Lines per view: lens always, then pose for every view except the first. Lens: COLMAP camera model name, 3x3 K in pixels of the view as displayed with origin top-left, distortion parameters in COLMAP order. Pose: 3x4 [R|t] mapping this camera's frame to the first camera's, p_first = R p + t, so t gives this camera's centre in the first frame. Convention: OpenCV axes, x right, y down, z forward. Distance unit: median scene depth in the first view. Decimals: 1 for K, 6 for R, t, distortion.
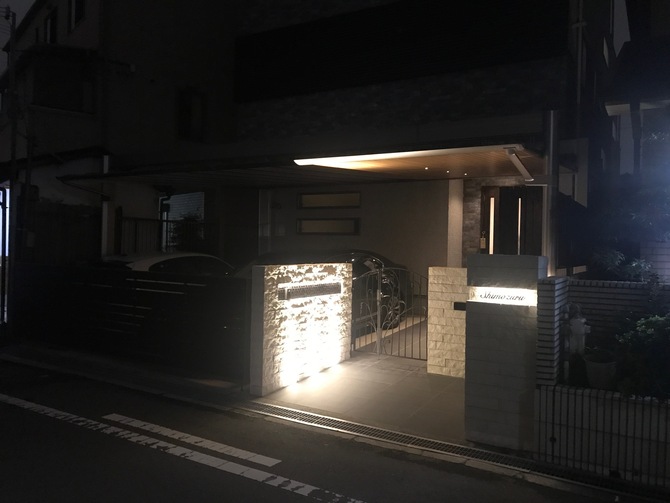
lens RADIAL K [[551.7, 0, 338.9], [0, 551.7, 245.8], [0, 0, 1]] dist [0.038476, -0.042859]
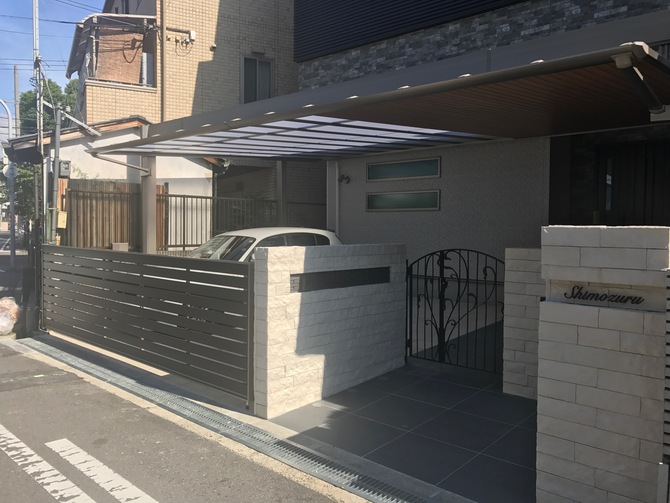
lens RADIAL K [[551.7, 0, 336.8], [0, 551.7, 248.1], [0, 0, 1]] dist [0.038476, -0.042859]
pose [[0.979919, -0.003899, -0.199356, 0.099386], [0.011037, 0.999337, 0.034706, 0.012354], [0.199088, -0.036209, 0.979312, 0.269715]]
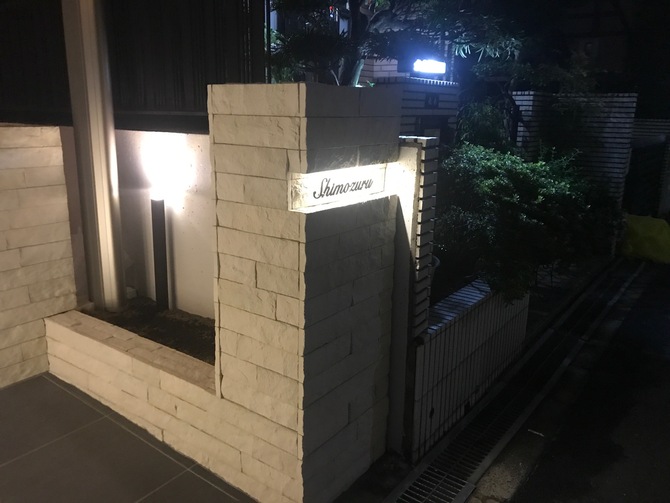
lens RADIAL K [[551.7, 0, 334.0], [0, 551.7, 249.9], [0, 0, 1]] dist [0.038476, -0.042859]
pose [[0.093607, -0.263968, 0.959978, -0.096582], [-0.017394, 0.963631, 0.266669, 0.017850], [-0.995457, -0.041660, 0.085611, 0.709014]]
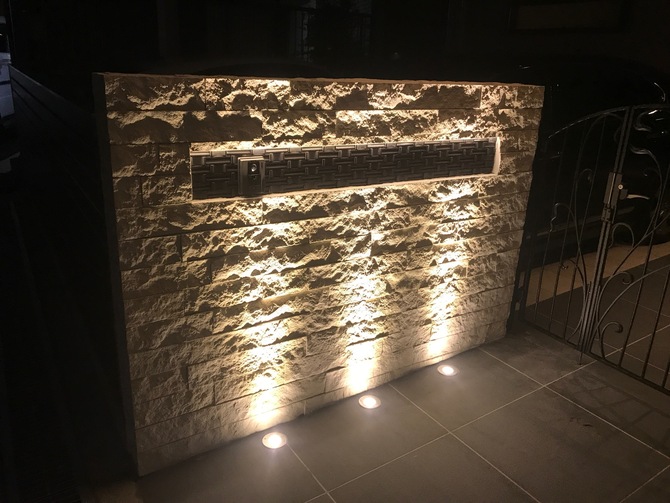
lens RADIAL K [[551.7, 0, 336.8], [0, 551.7, 248.8], [0, 0, 1]] dist [0.038476, -0.042859]
pose [[0.890455, 0.160938, -0.425663, 0.085312], [-0.022961, 0.950074, 0.311178, 0.029069], [0.454492, -0.267316, 0.849694, 0.752673]]
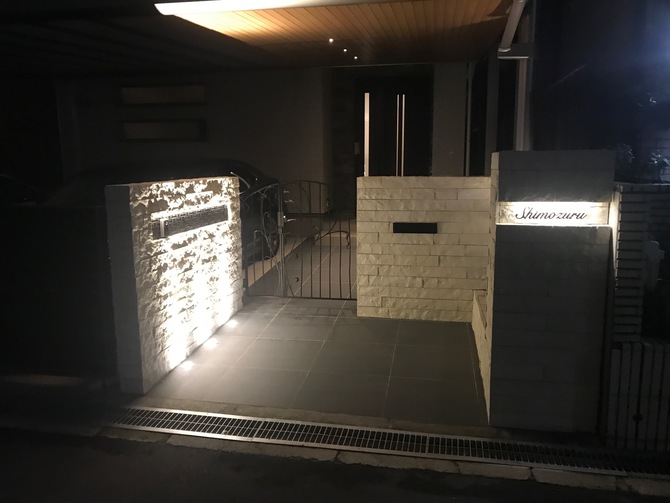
lens RADIAL K [[551.7, 0, 335.5], [0, 551.7, 253.7], [0, 0, 1]] dist [0.038476, -0.042859]
pose [[0.940520, -0.085344, 0.328844, -0.119428], [0.028450, 0.984319, 0.174090, 0.011338], [-0.338545, -0.154380, 0.928200, 0.344925]]
